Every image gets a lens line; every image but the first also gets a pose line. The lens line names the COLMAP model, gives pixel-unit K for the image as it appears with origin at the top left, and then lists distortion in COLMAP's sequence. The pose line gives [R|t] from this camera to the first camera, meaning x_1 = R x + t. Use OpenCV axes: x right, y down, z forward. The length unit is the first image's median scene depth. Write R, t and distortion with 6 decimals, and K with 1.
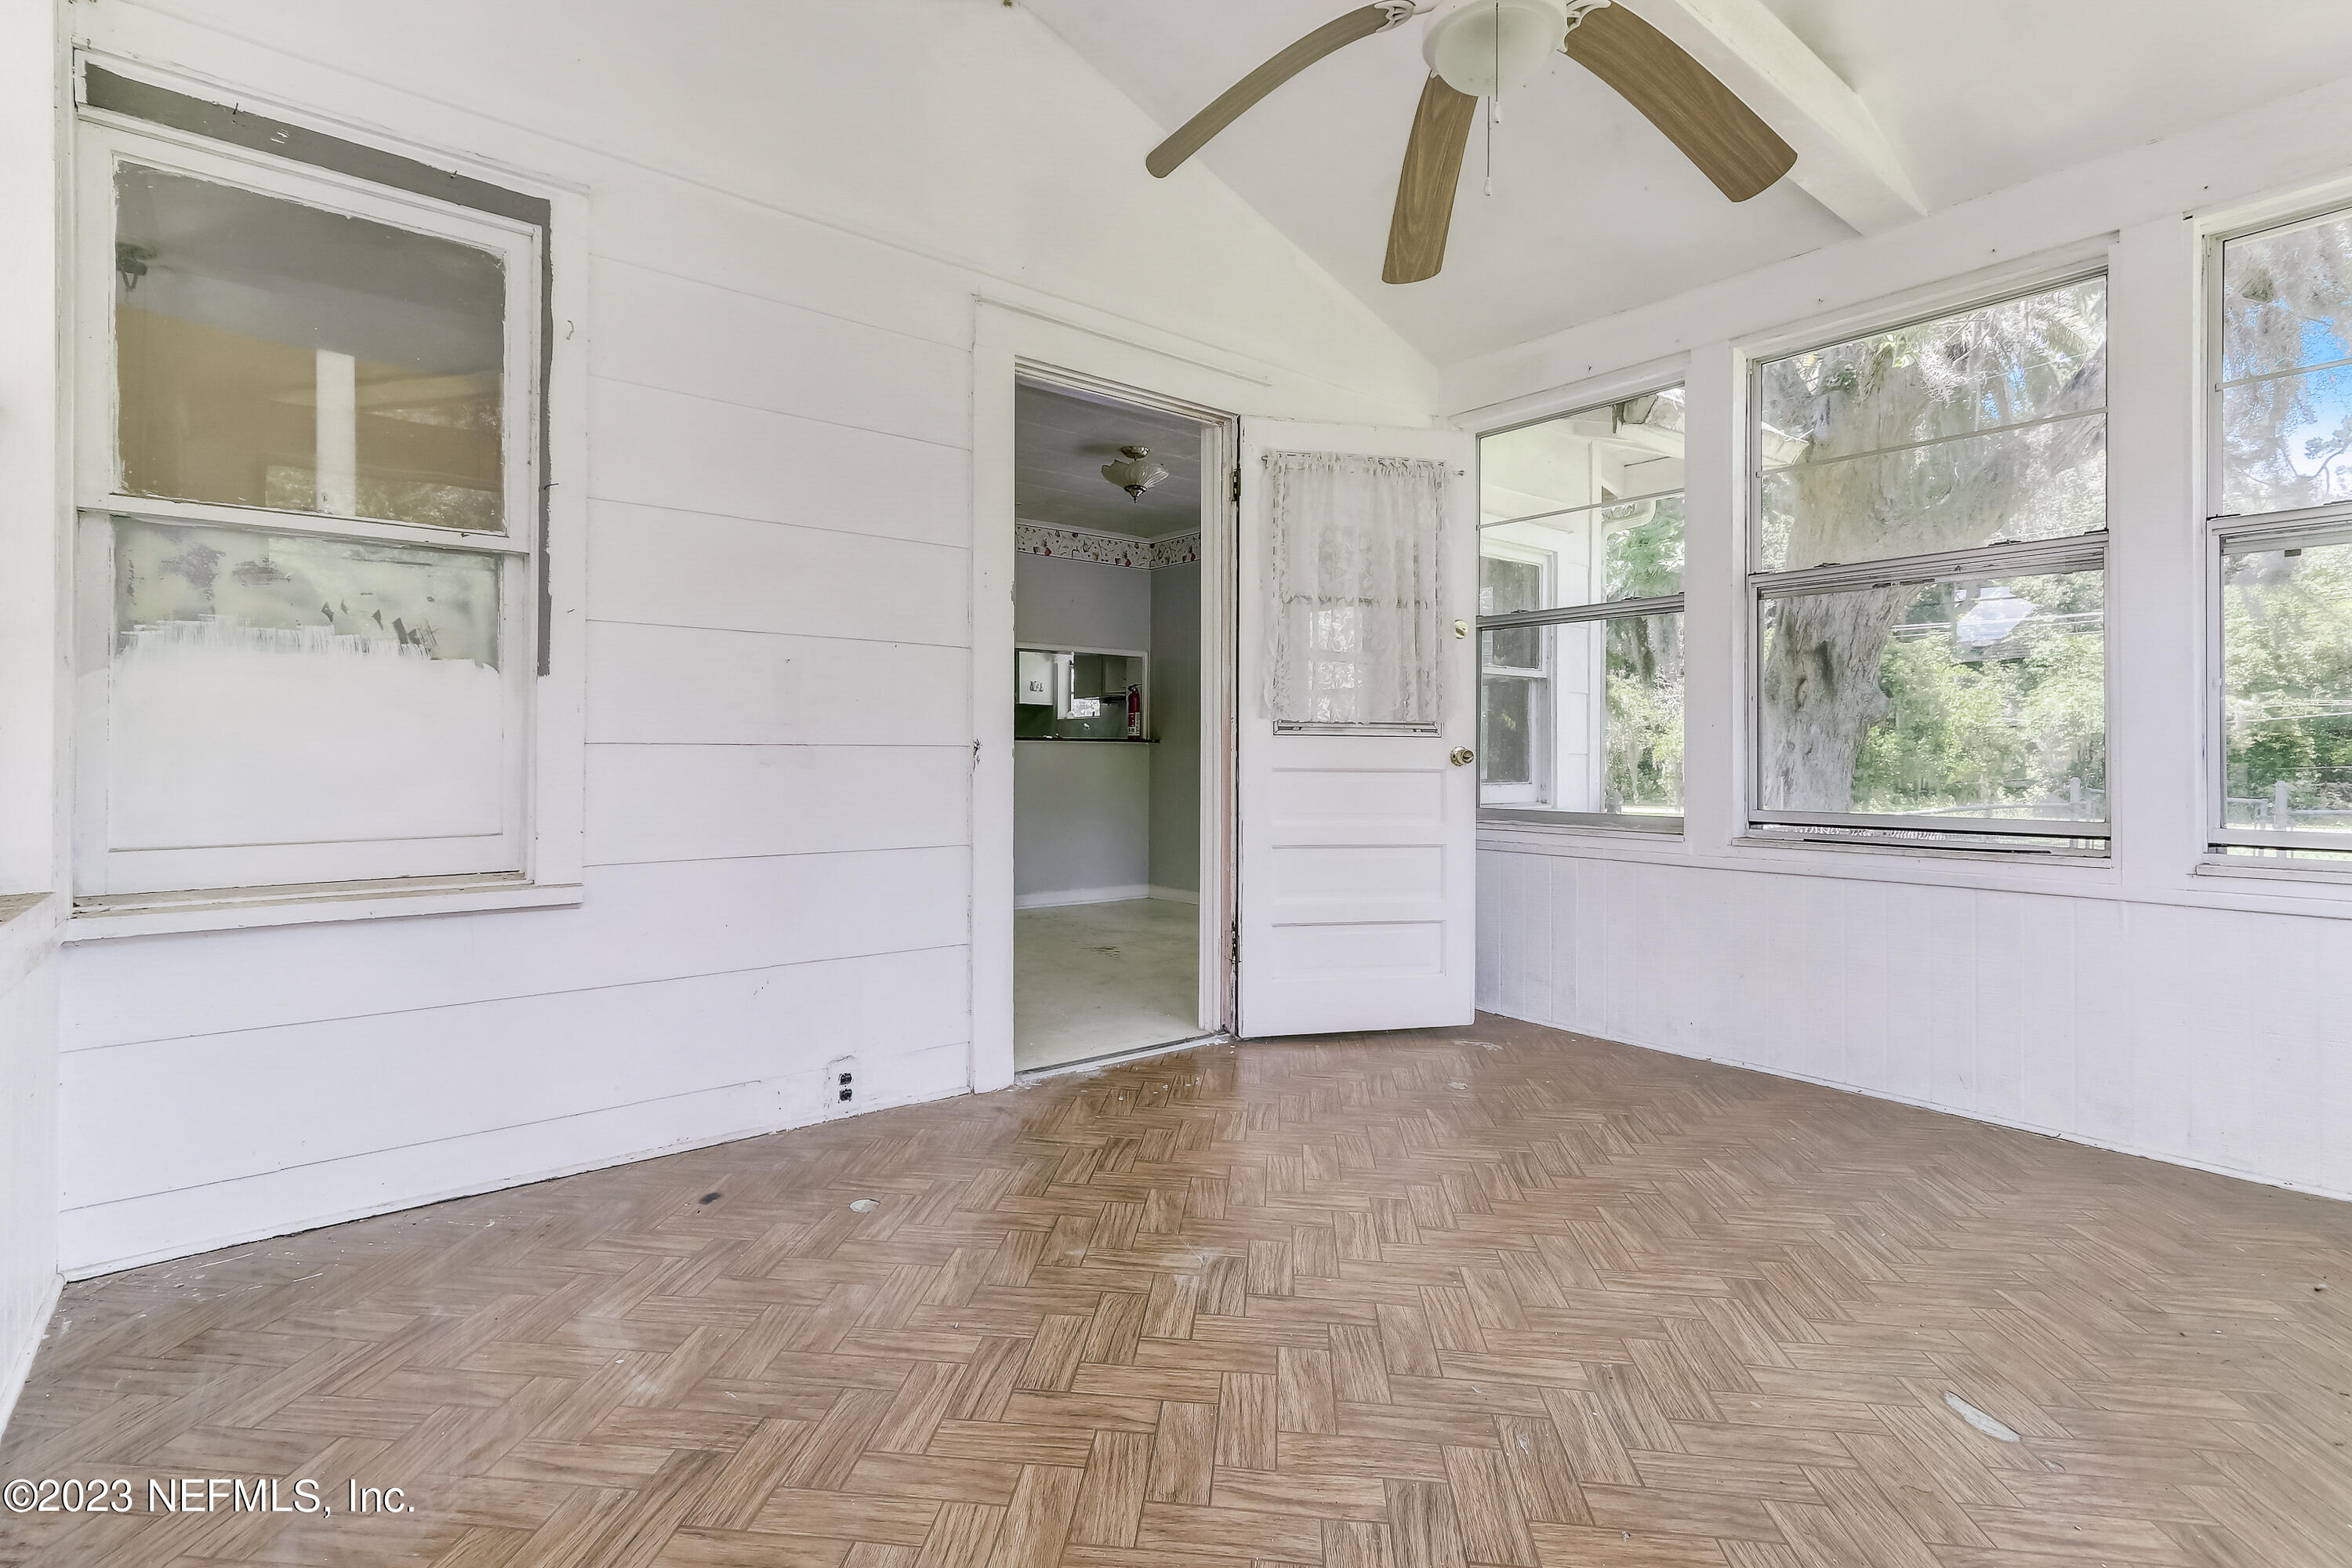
lens RADIAL K [[1094.9, 0, 1160.0], [0, 1094.9, 783.1], [0, 0, 1]] dist [-0.000458, -0.000026]
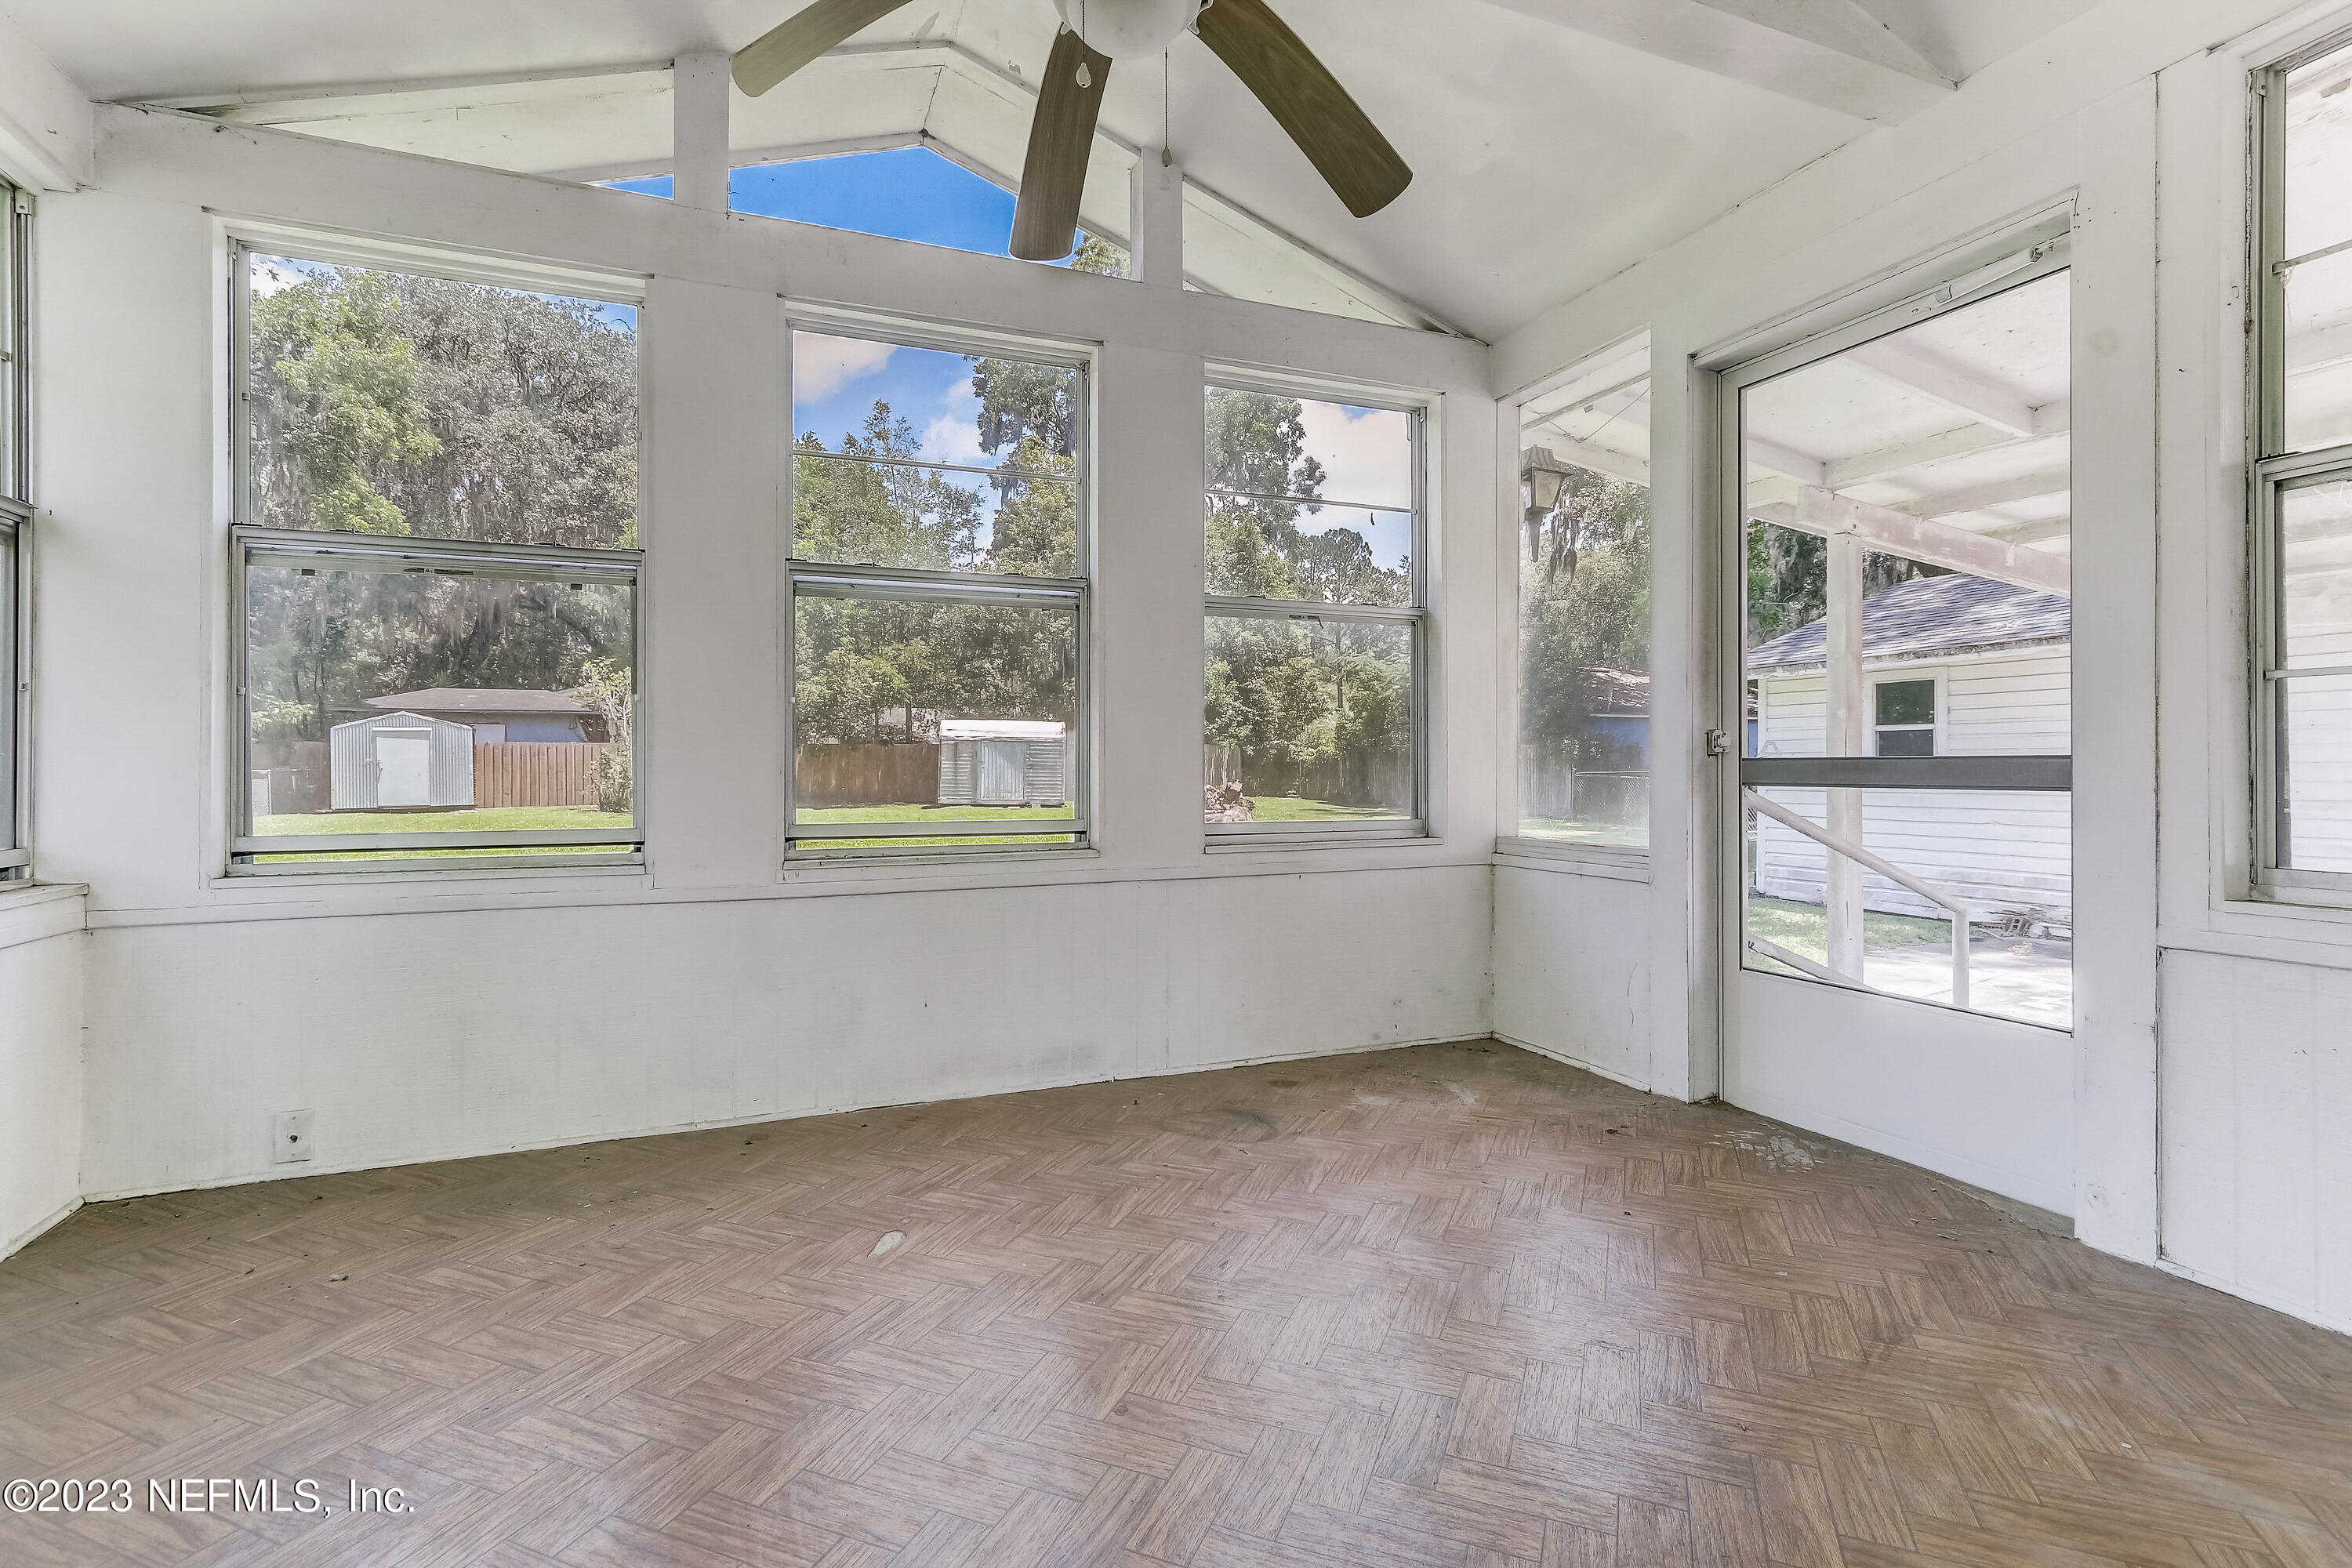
lens RADIAL K [[1094.9, 0, 1160.0], [0, 1094.9, 783.1], [0, 0, 1]] dist [-0.000458, -0.000026]
pose [[-0.957020, -0.005273, 0.289975, 0.009257], [0.004726, 0.999418, 0.033769, -0.048620], [-0.289985, 0.033688, -0.956438, 1.984047]]
